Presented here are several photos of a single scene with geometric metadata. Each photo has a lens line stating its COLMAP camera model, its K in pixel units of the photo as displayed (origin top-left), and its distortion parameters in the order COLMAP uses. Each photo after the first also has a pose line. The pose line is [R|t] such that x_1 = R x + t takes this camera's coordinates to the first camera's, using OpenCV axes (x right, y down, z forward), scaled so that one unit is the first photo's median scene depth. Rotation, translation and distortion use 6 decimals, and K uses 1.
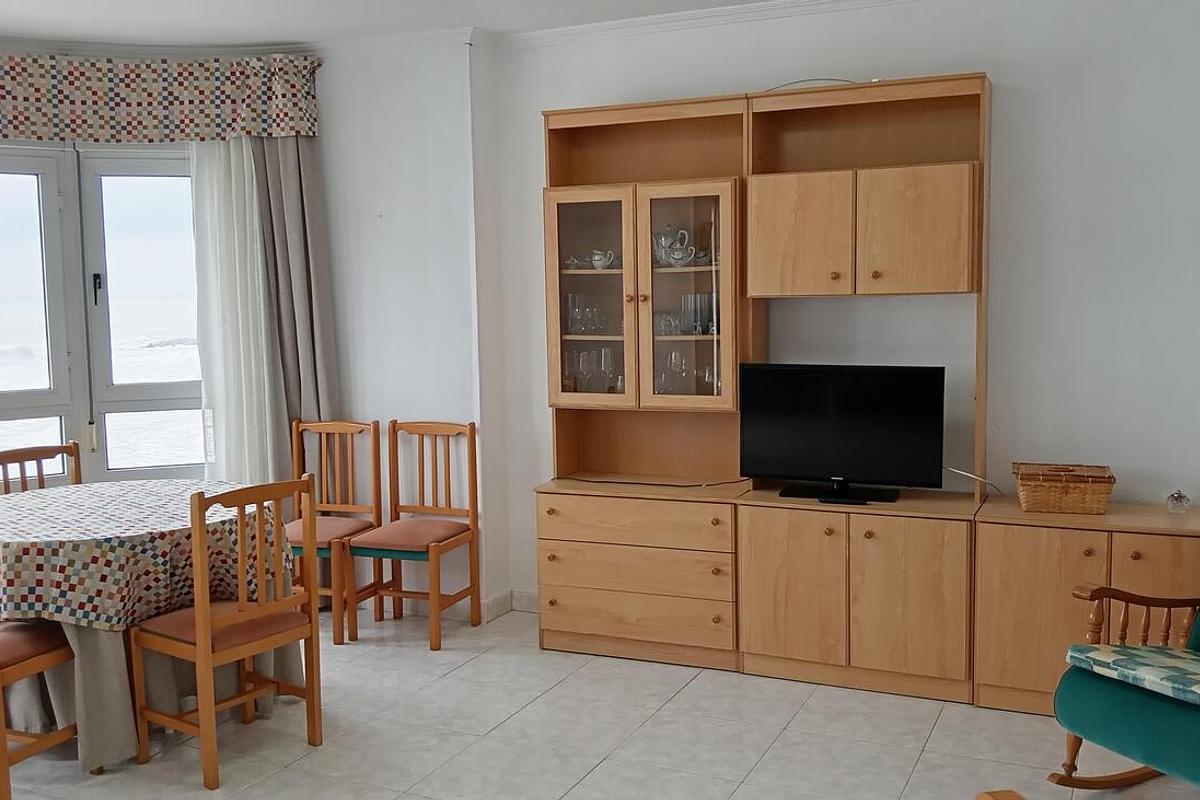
lens RADIAL K [[1126.9, 0, 606.0], [0, 1126.9, 406.1], [0, 0, 1]] dist [0.022019, 0.000000]
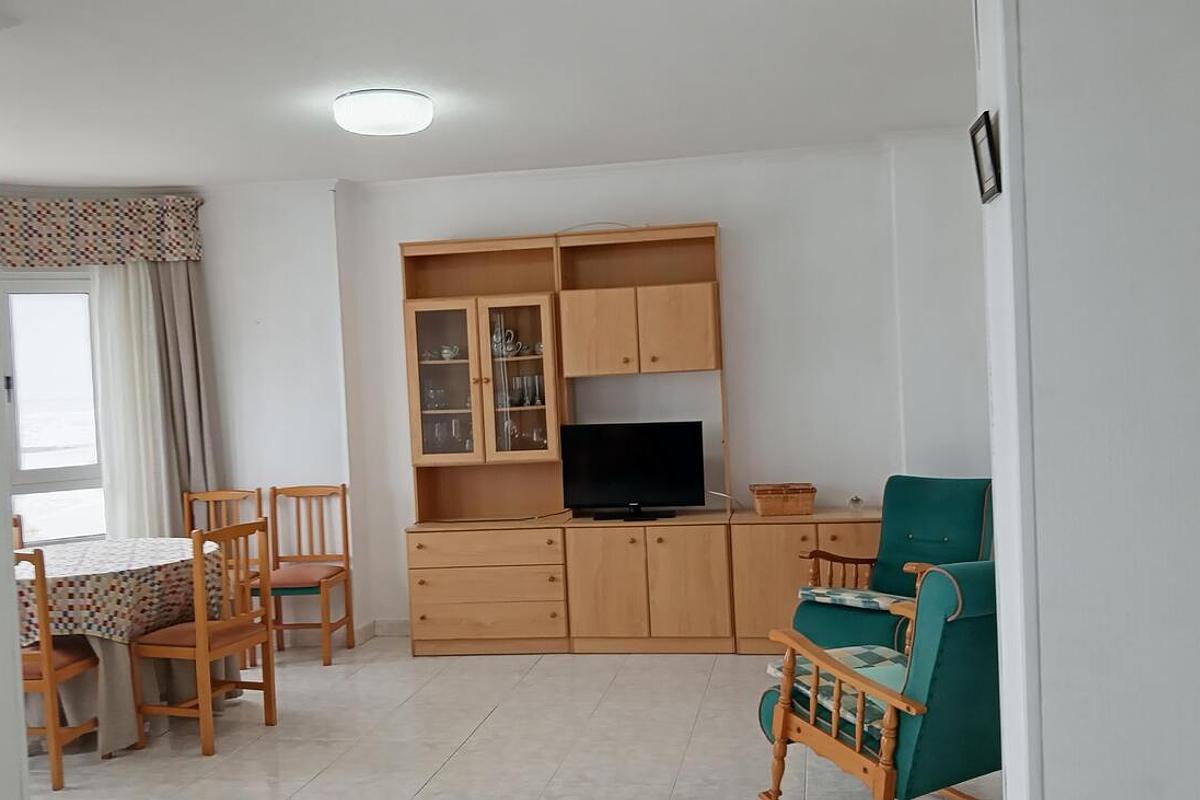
lens RADIAL K [[1126.9, 0, 609.5], [0, 1126.9, 404.5], [0, 0, 1]] dist [0.022019, 0.000000]
pose [[0.966129, -0.036449, 0.255473, -0.177332], [0.057188, 0.995601, -0.074222, 0.043162], [-0.251643, 0.086317, 0.963963, -0.351167]]
